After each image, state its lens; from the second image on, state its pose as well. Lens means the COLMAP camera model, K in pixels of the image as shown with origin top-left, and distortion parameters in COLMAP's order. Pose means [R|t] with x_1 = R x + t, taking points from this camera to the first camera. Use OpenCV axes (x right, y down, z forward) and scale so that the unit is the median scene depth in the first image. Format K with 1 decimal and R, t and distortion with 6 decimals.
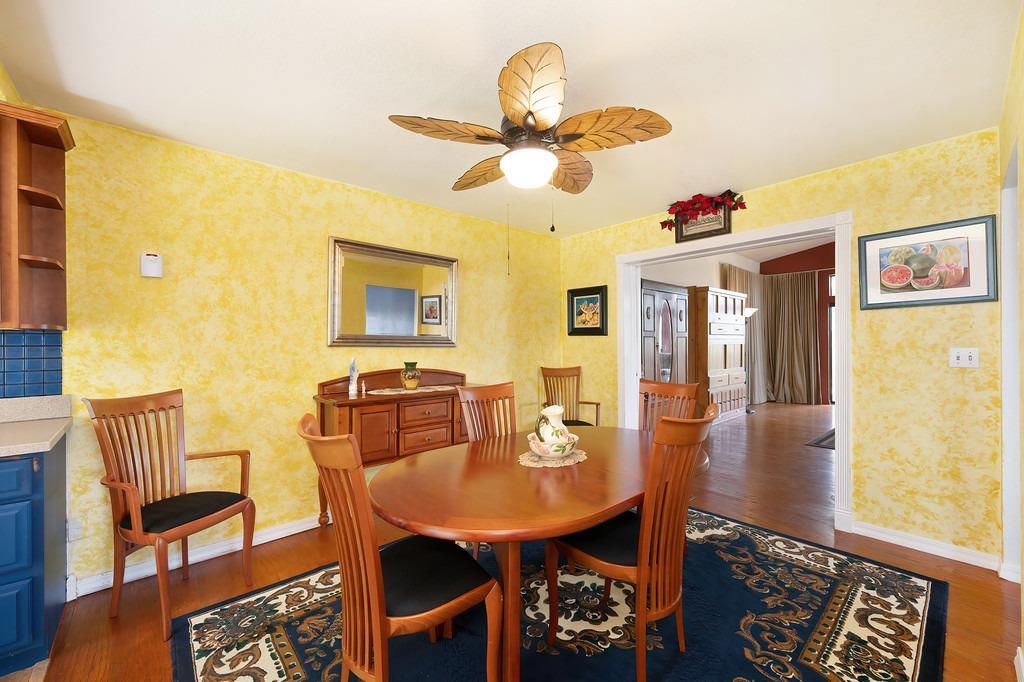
lens RADIAL K [[411.8, 0, 511.4], [0, 411.8, 343.6], [0, 0, 1]] dist [-0.001594, -0.000254]
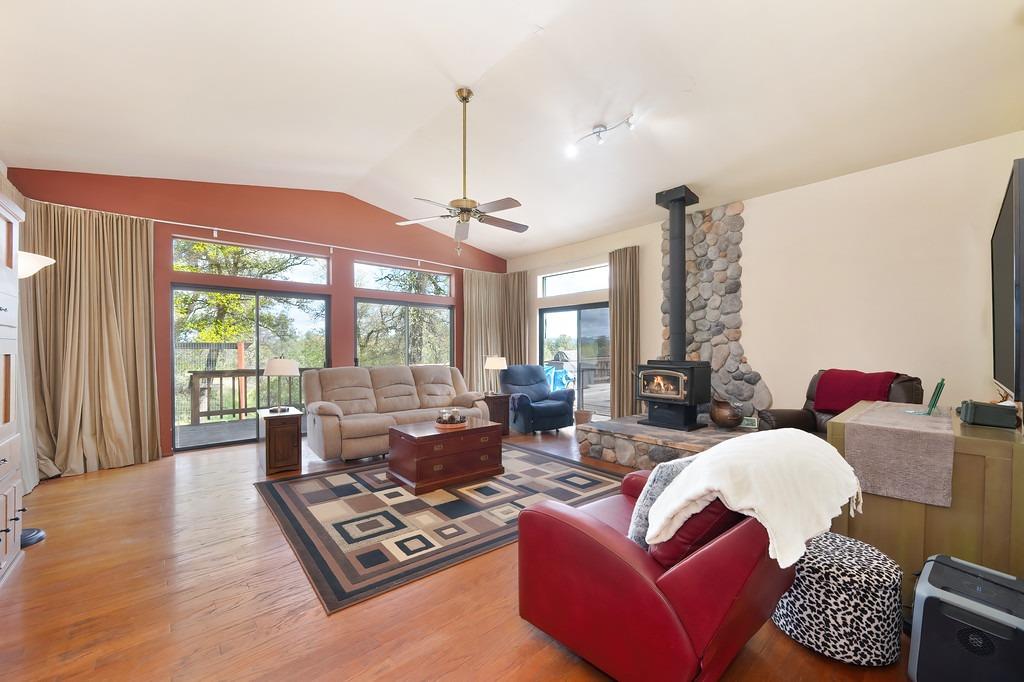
lens RADIAL K [[411.8, 0, 509.9], [0, 411.8, 348.7], [0, 0, 1]] dist [-0.001594, -0.000254]
pose [[0.036172, -0.004481, 0.999336, 0.201391], [0.002308, 0.999988, 0.004401, -0.004217], [-0.999343, 0.002147, 0.036182, 0.483671]]
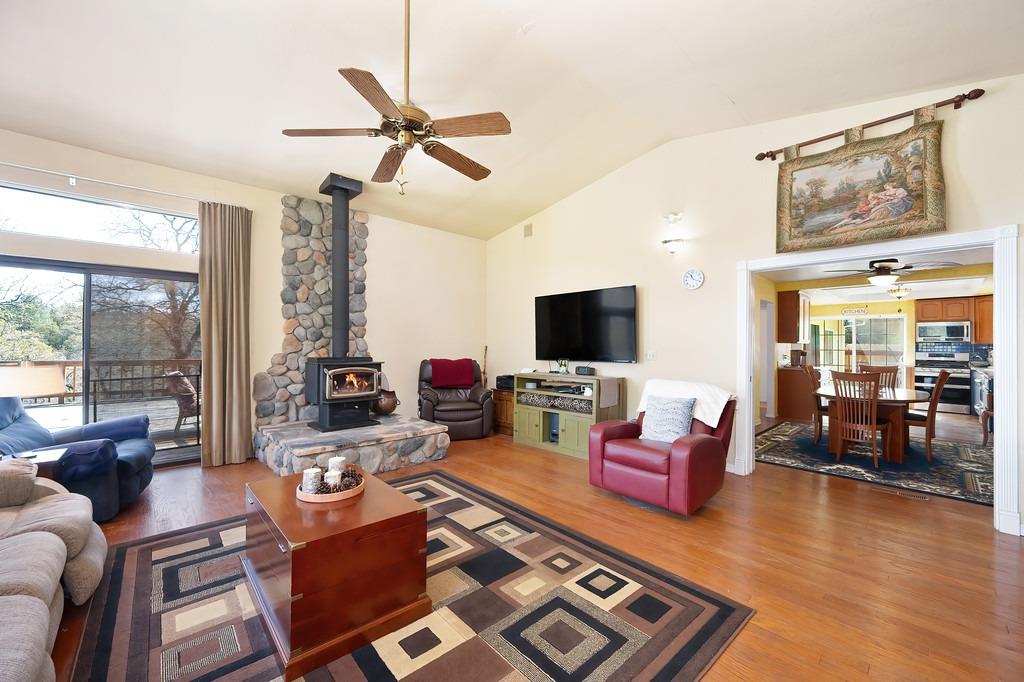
lens RADIAL K [[411.8, 0, 509.6], [0, 411.8, 341.9], [0, 0, 1]] dist [-0.001594, -0.000254]
pose [[-0.999750, -0.006008, -0.021522, 0.745611], [-0.005999, 0.999982, -0.000487, -0.006801], [0.021525, -0.000358, -0.999768, 0.982787]]
